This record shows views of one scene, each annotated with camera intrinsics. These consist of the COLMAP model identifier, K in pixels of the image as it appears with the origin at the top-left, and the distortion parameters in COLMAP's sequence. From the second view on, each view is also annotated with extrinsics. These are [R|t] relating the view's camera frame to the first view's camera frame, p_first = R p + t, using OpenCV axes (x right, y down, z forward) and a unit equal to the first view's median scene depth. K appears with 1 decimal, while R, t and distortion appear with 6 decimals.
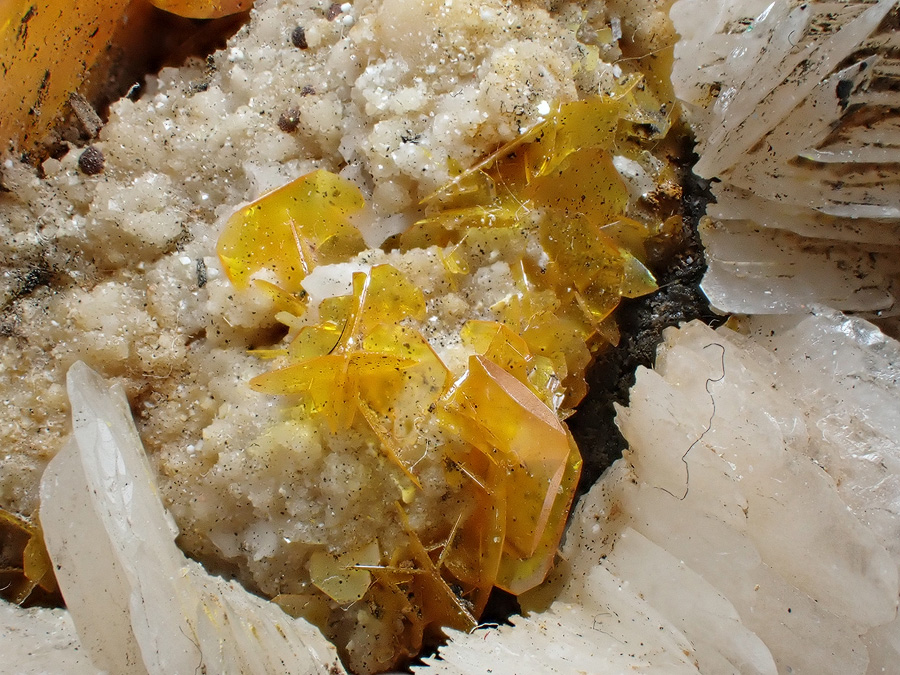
lens RADIAL K [[2481.4, 0, 450.0], [0, 2481.4, 337.5], [0, 0, 1]] dist [0.075452, 0.331076]
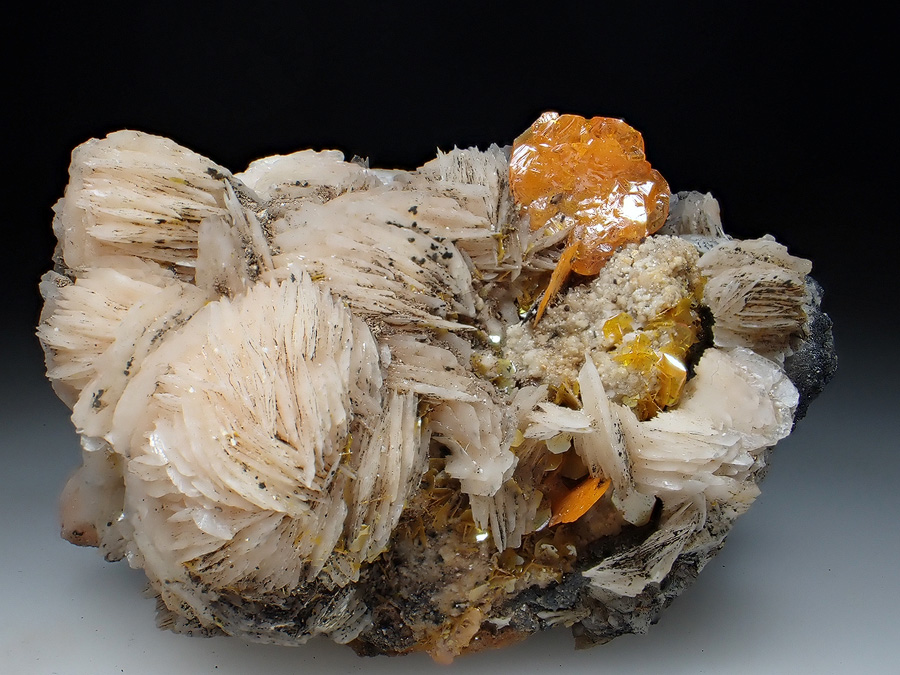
lens RADIAL K [[1132.0, 0, 450.0], [0, 1132.0, 337.5], [0, 0, 1]] dist [0.013033, 0.002319]
pose [[0.999186, 0.036233, -0.017744, -0.329230], [-0.036898, 0.998570, -0.038687, 0.068618], [0.016316, 0.039310, 0.999094, -1.046617]]
